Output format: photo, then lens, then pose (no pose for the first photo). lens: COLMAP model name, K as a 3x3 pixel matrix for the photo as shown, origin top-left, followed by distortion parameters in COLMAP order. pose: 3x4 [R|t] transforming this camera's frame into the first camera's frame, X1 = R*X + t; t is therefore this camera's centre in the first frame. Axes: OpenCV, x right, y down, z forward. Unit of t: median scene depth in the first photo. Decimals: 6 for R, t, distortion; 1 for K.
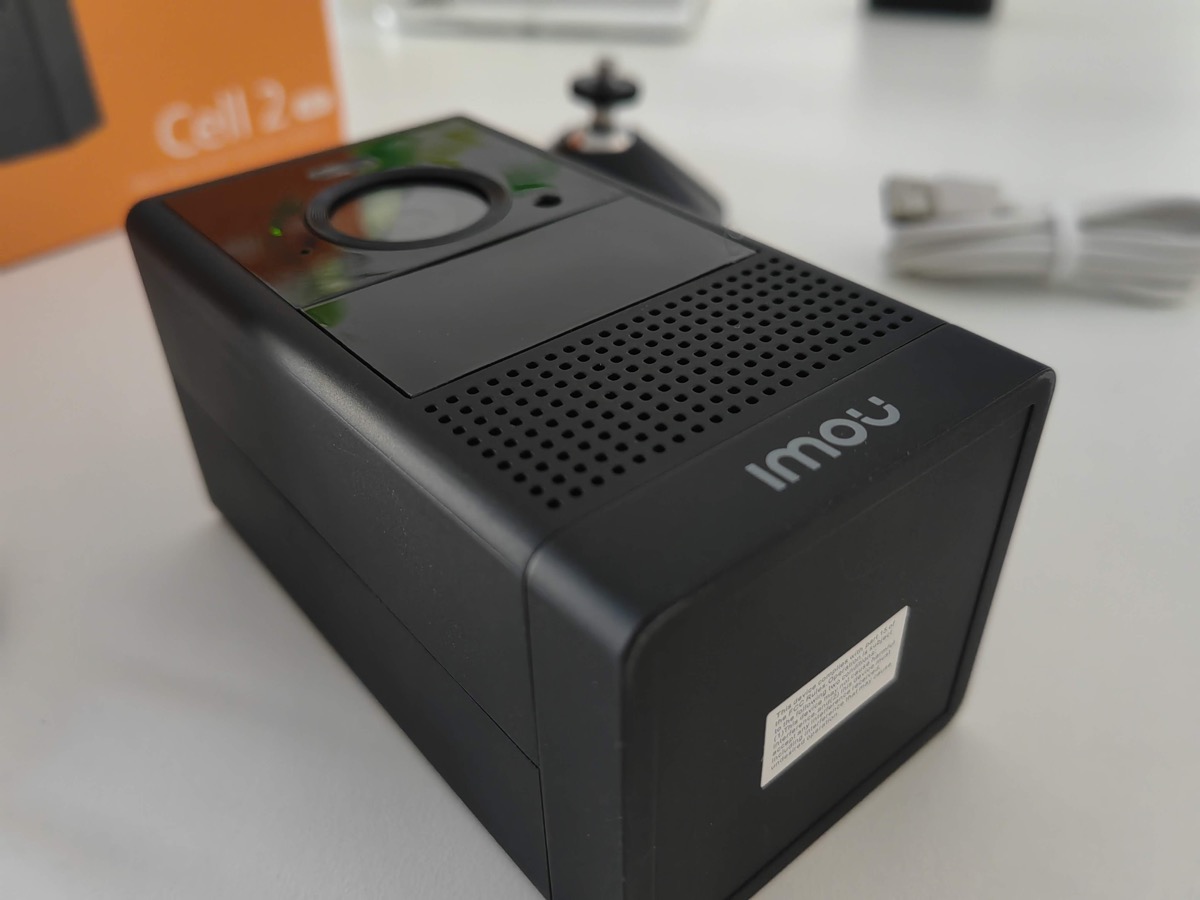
lens RADIAL K [[1022.0, 0, 600.0], [0, 1022.0, 450.0], [0, 0, 1]] dist [-0.009093, -0.002795]
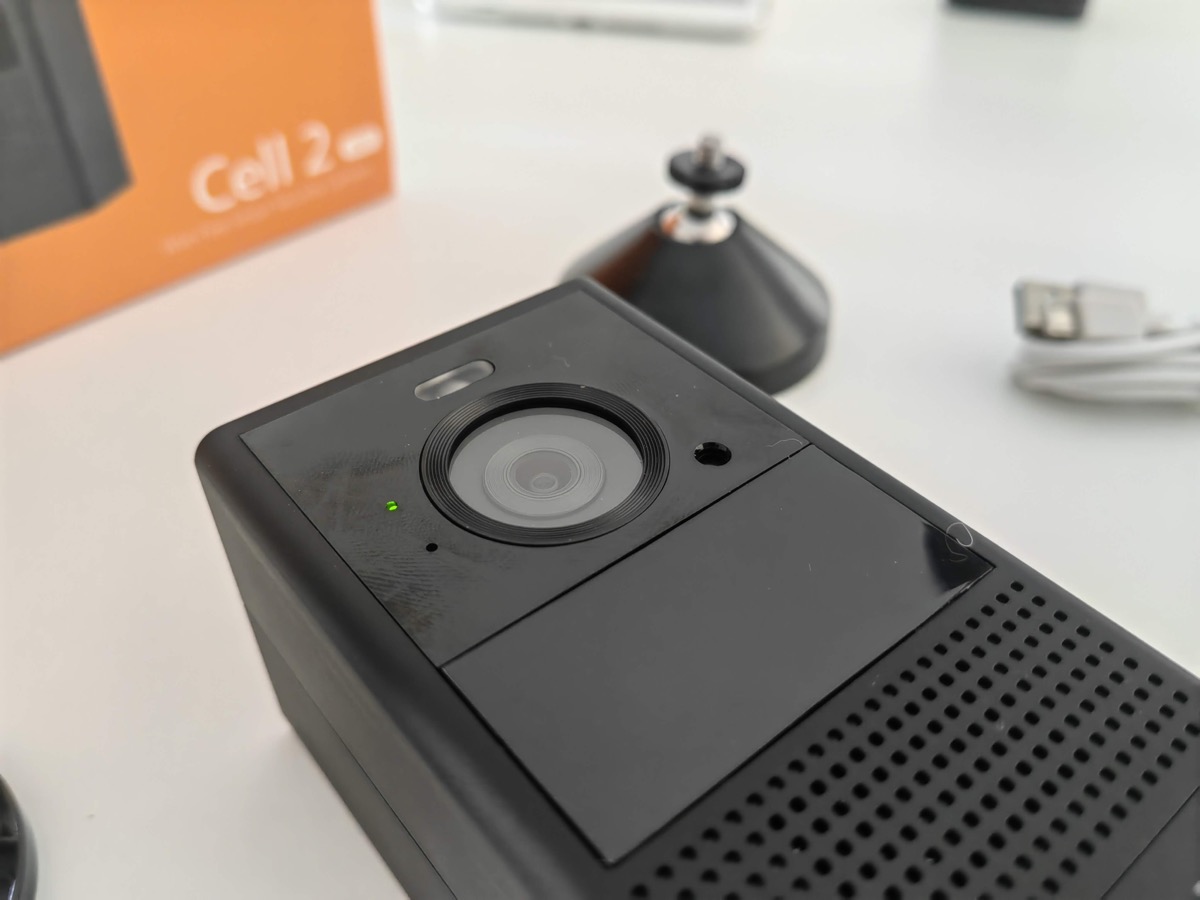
lens RADIAL K [[1022.0, 0, 600.0], [0, 1022.0, 450.0], [0, 0, 1]] dist [-0.009093, -0.002795]
pose [[0.999824, 0.018415, 0.003467, -0.083290], [-0.018642, 0.996231, 0.084717, -0.182477], [-0.001894, -0.084767, 0.996399, 0.099340]]
